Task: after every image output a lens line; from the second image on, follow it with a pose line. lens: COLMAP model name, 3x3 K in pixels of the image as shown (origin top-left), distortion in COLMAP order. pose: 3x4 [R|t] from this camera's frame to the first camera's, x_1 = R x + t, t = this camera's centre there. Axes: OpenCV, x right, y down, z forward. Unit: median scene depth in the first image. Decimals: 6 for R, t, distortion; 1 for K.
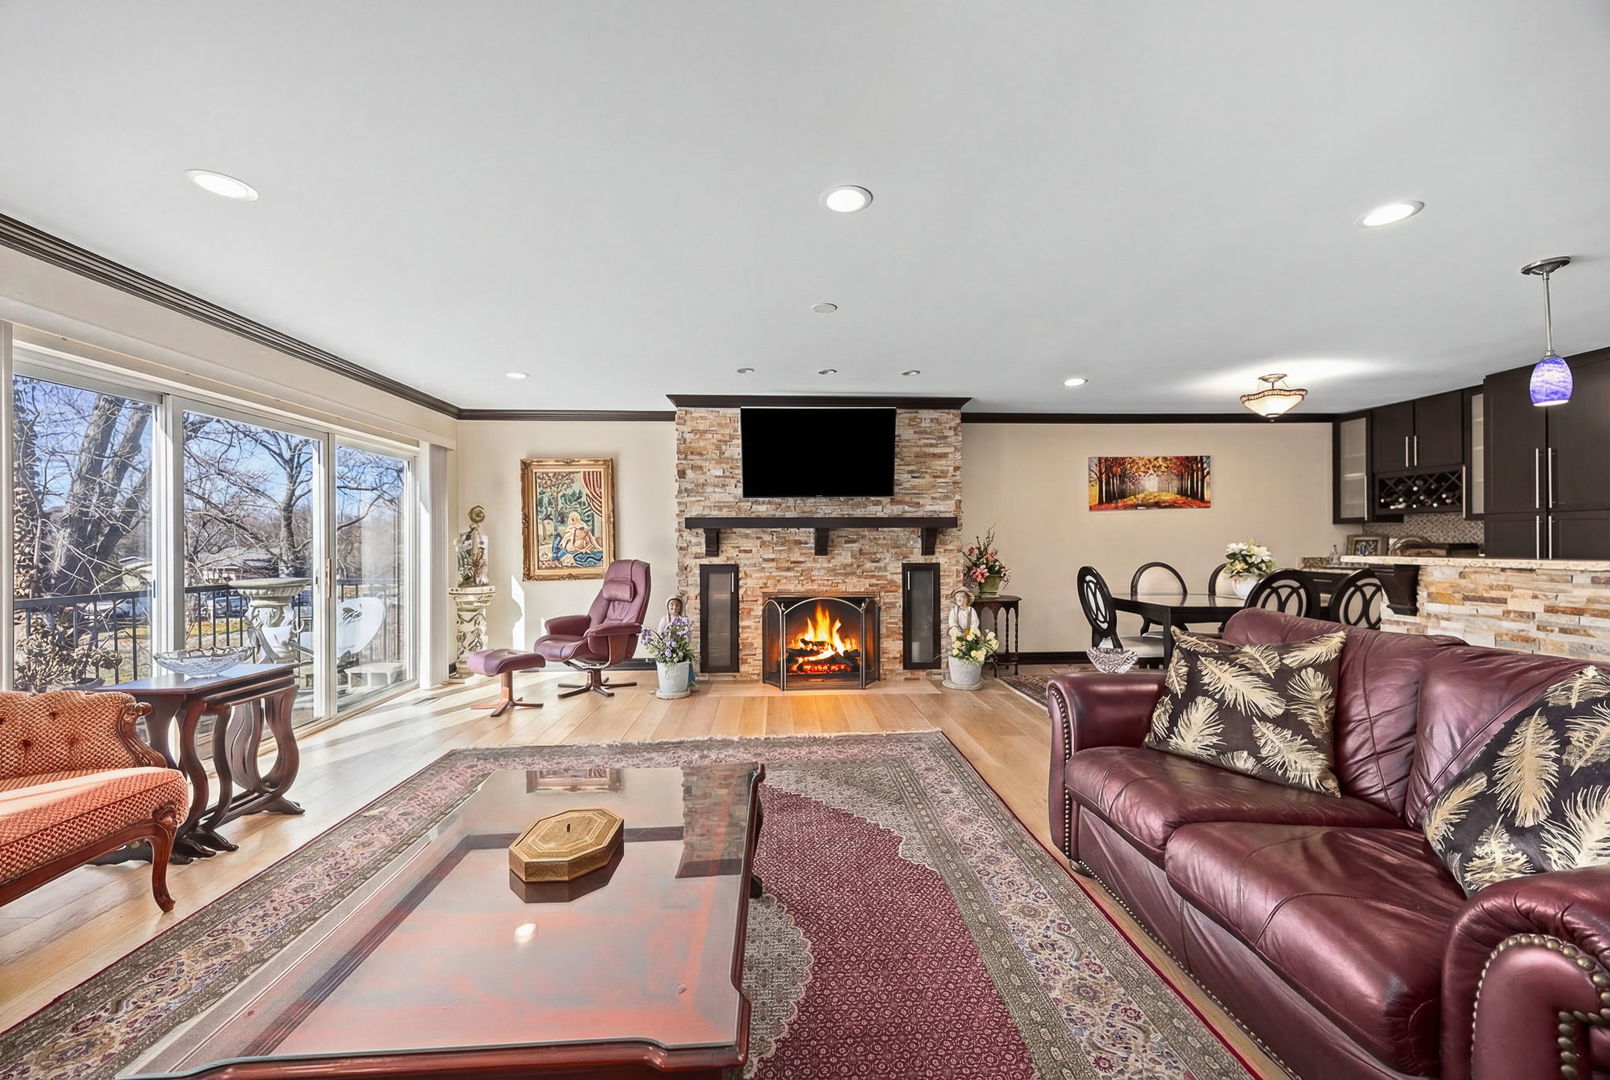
lens RADIAL K [[617.7, 0, 805.0], [0, 617.7, 540.0], [0, 0, 1]] dist [0.000460, 0.000023]
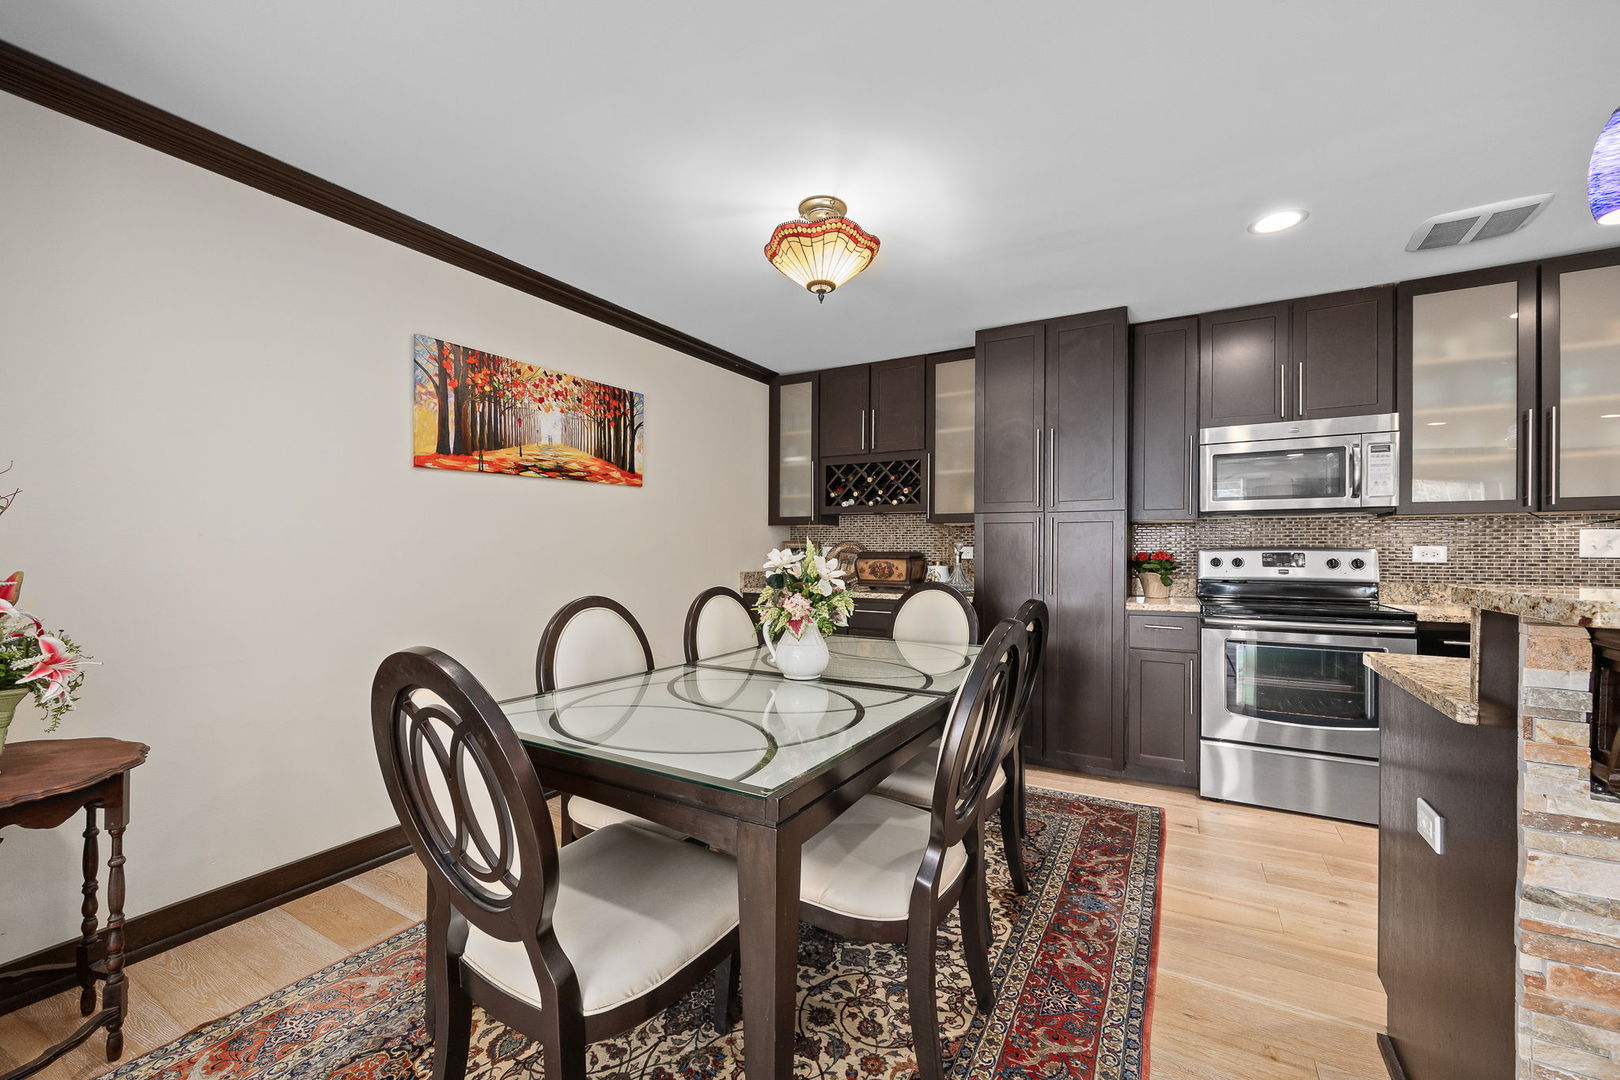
lens RADIAL K [[649.6, 0, 810.8], [0, 649.6, 552.3], [0, 0, 1]] dist [-0.000902, -0.000175]
pose [[0.544739, 0.003371, 0.838599, 0.281478], [-0.009414, 0.999953, 0.002096, 0.004656], [-0.838553, -0.009036, 0.544745, 0.630064]]
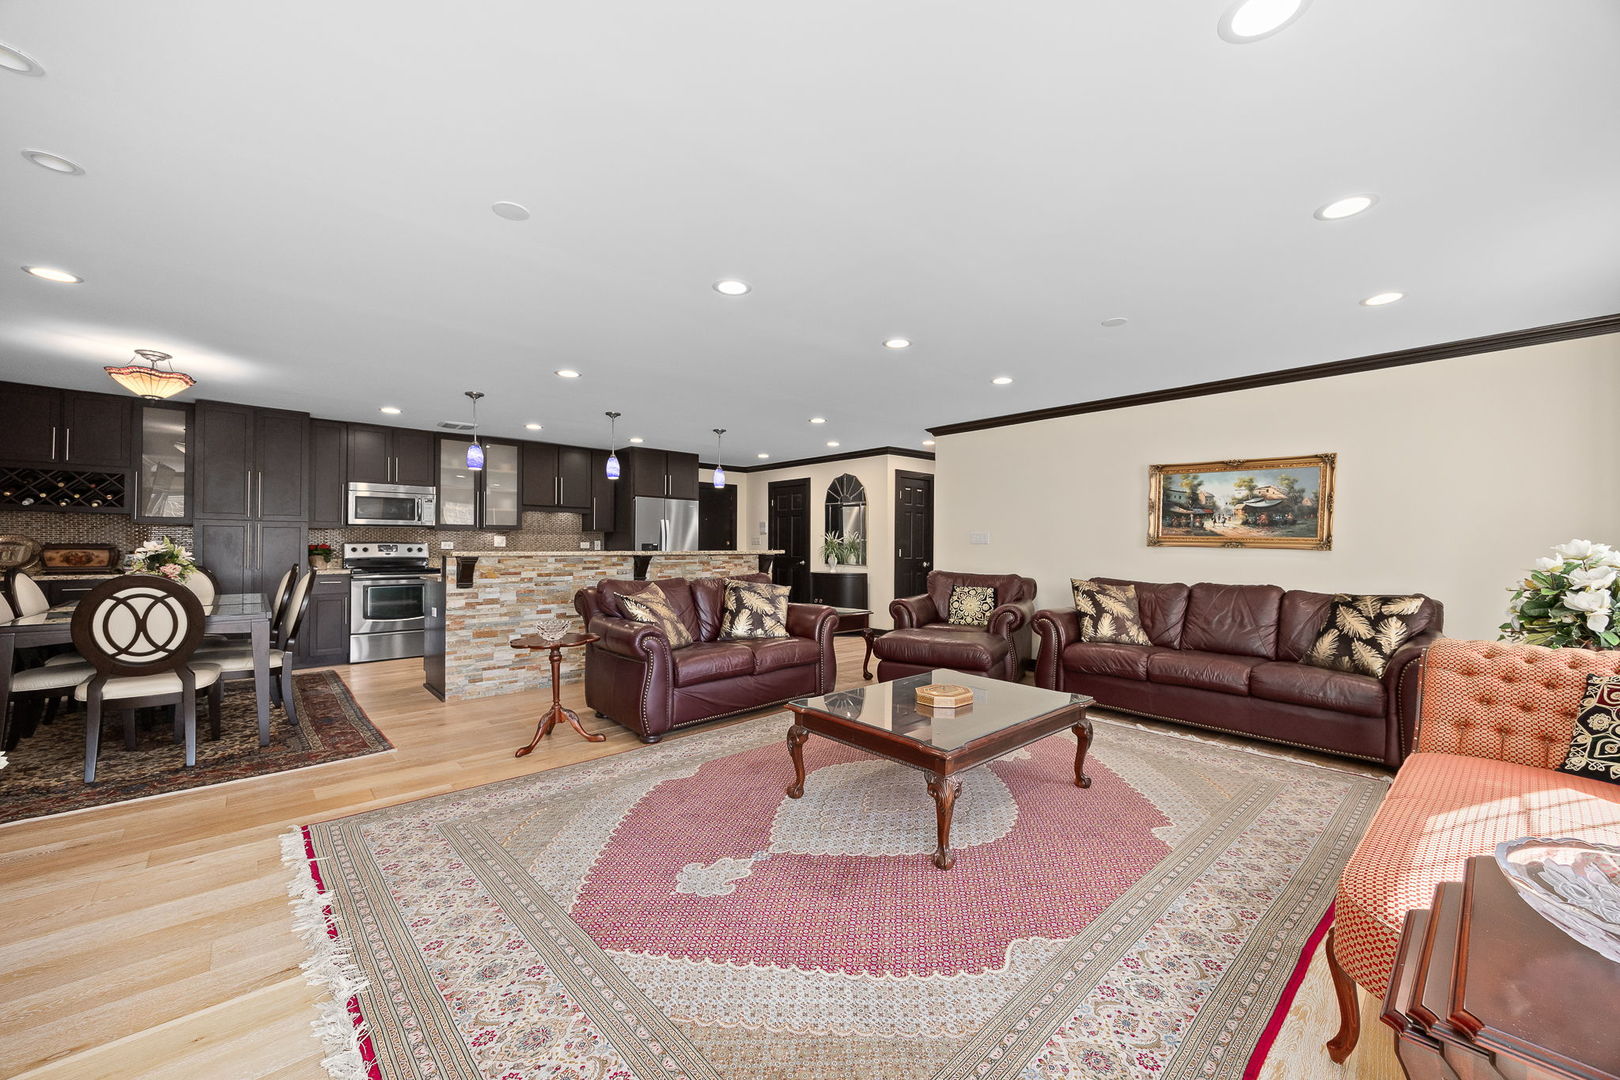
lens RADIAL K [[621.5, 0, 810.0], [0, 621.5, 540.0], [0, 0, 1]] dist [0.000460, 0.000023]
pose [[-0.628560, 0.012340, 0.777663, -0.454202], [-0.003786, 0.999814, -0.018925, 0.012824], [-0.777752, -0.014840, -0.628396, 0.714509]]
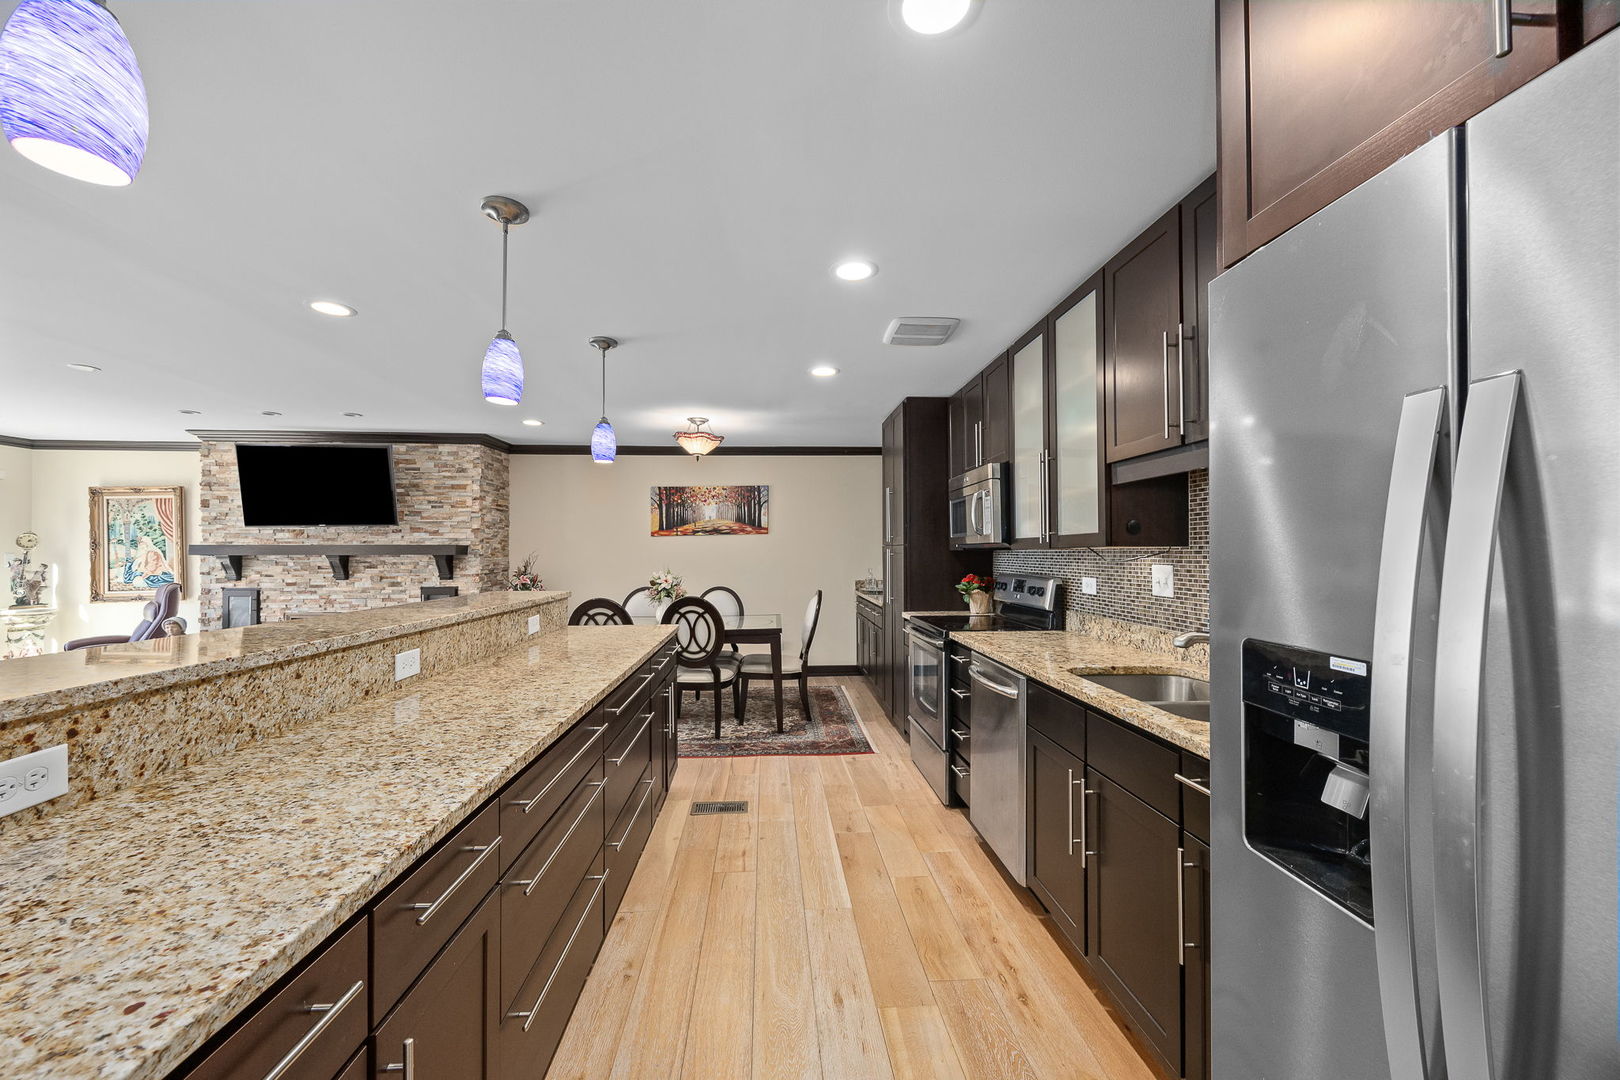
lens RADIAL K [[621.5, 0, 810.0], [0, 621.5, 540.0], [0, 0, 1]] dist [0.000460, 0.000023]
pose [[0.999898, 0.002805, 0.013982, 0.816998], [-0.002614, 0.999903, -0.013665, -0.031292], [-0.014019, 0.013627, 0.999809, -0.087108]]
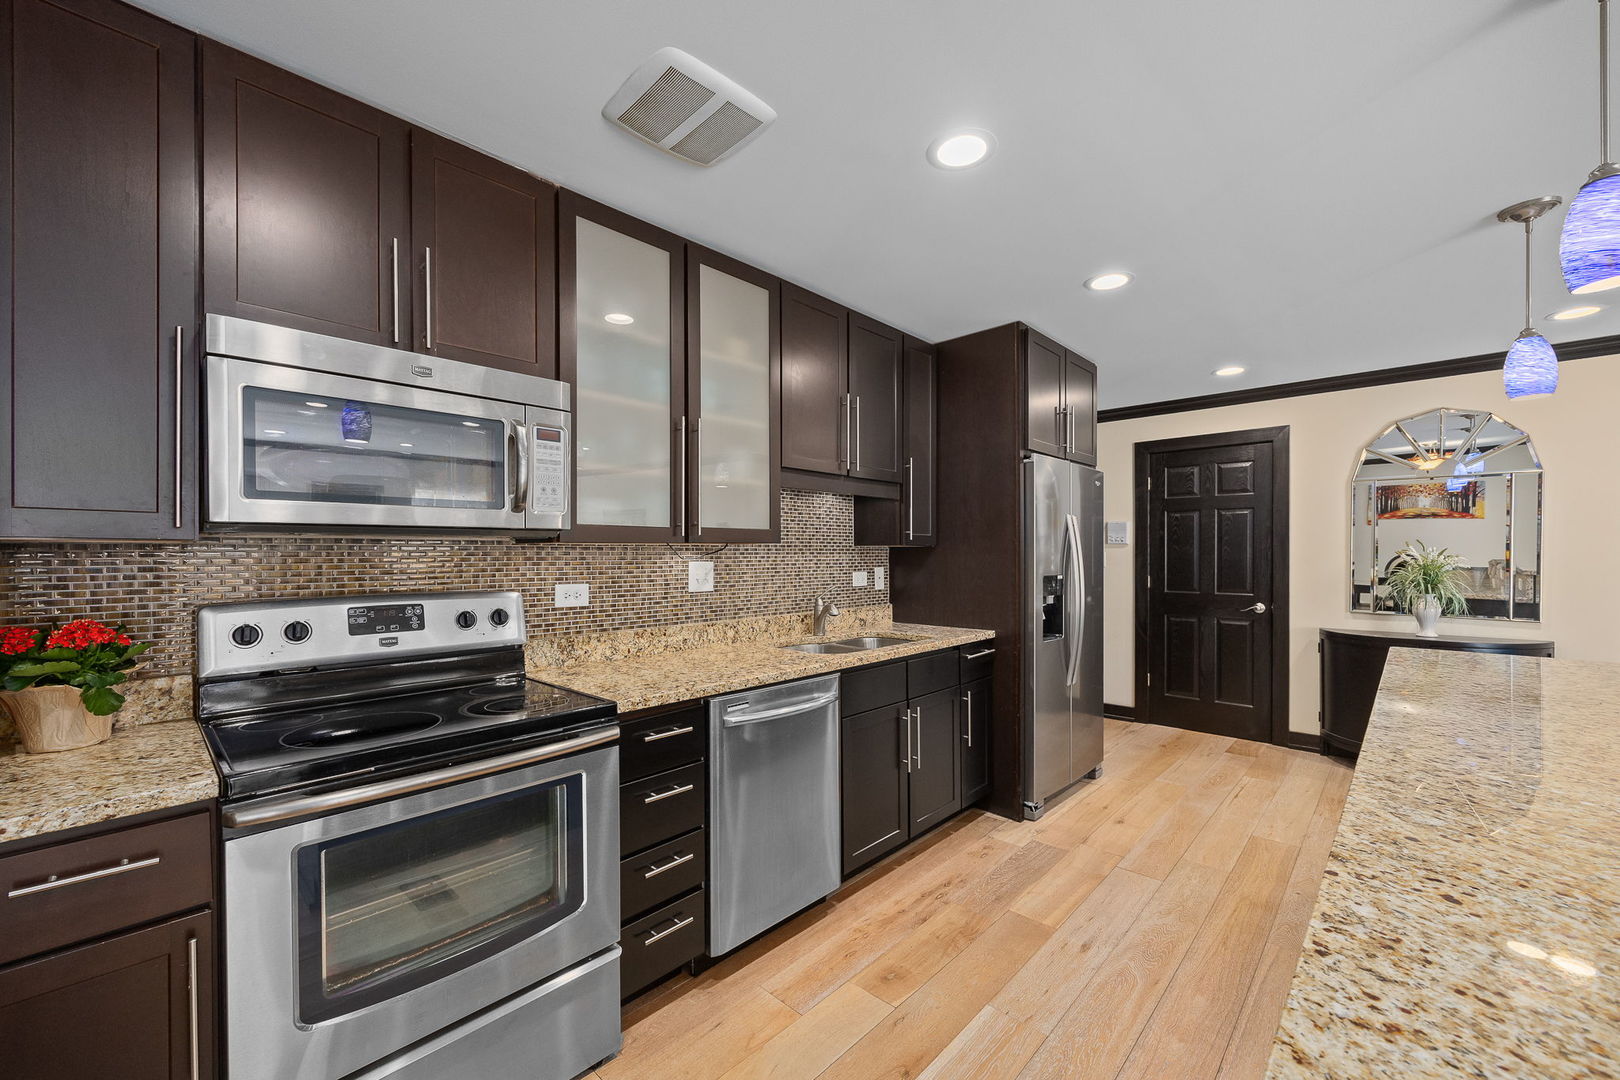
lens RADIAL K [[633.6, 0, 804.0], [0, 633.6, 558.1], [0, 0, 1]] dist [-0.010219, -0.000126]
pose [[-0.681030, 0.003441, 0.732247, 0.671108], [0.002260, 0.999994, -0.002597, -0.020819], [-0.732252, -0.000113, -0.681034, 0.652582]]
